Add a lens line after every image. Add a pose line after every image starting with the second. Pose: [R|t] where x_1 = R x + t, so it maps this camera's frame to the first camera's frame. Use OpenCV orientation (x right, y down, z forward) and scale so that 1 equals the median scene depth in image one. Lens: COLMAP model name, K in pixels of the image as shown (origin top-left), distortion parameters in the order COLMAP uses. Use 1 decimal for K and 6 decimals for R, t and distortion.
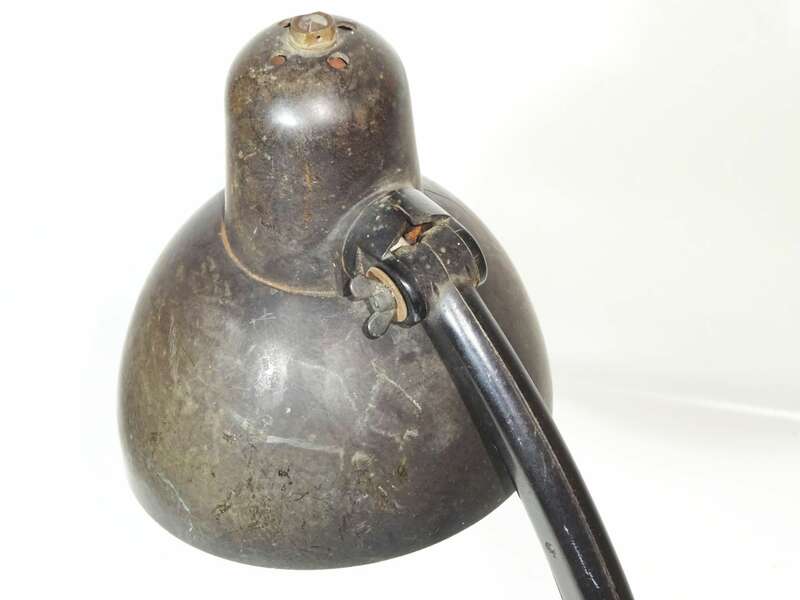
lens RADIAL K [[1796.8, 0, 399.0], [0, 1796.8, 299.5], [0, 0, 1]] dist [-0.059009, 0.000000]
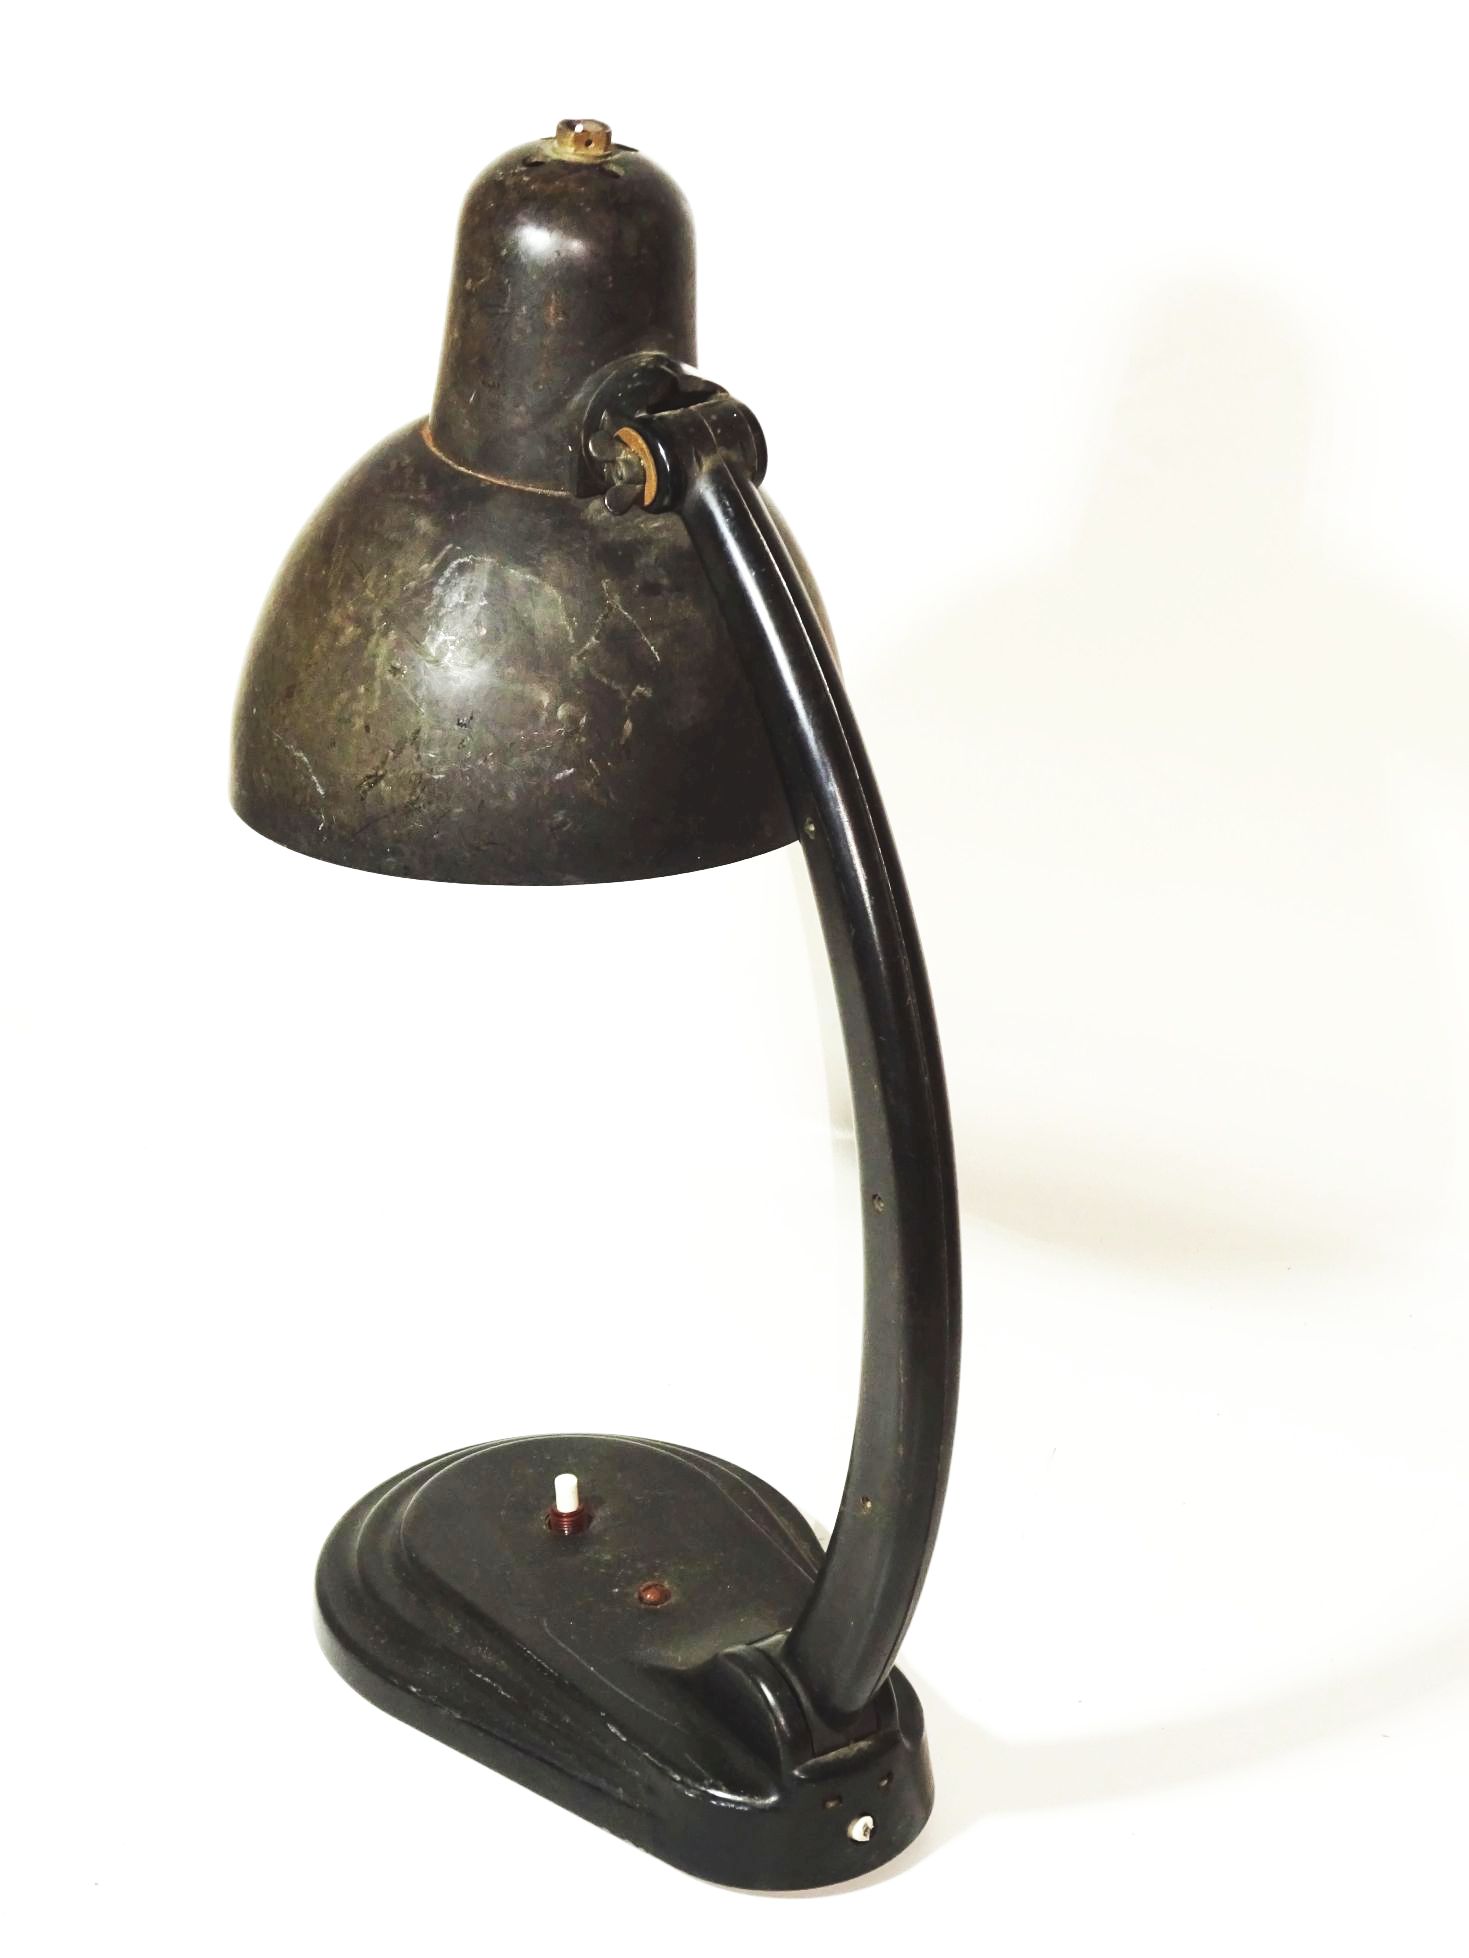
lens RADIAL K [[4397.7, 0, 736.0], [0, 4397.7, 980.2], [0, 0, 1]] dist [-0.059009, 0.000000]
pose [[0.992542, 0.121431, -0.010675, 0.078955], [-0.120474, 0.963816, -0.237793, 0.617986], [-0.018586, 0.237306, 0.971257, -0.733442]]
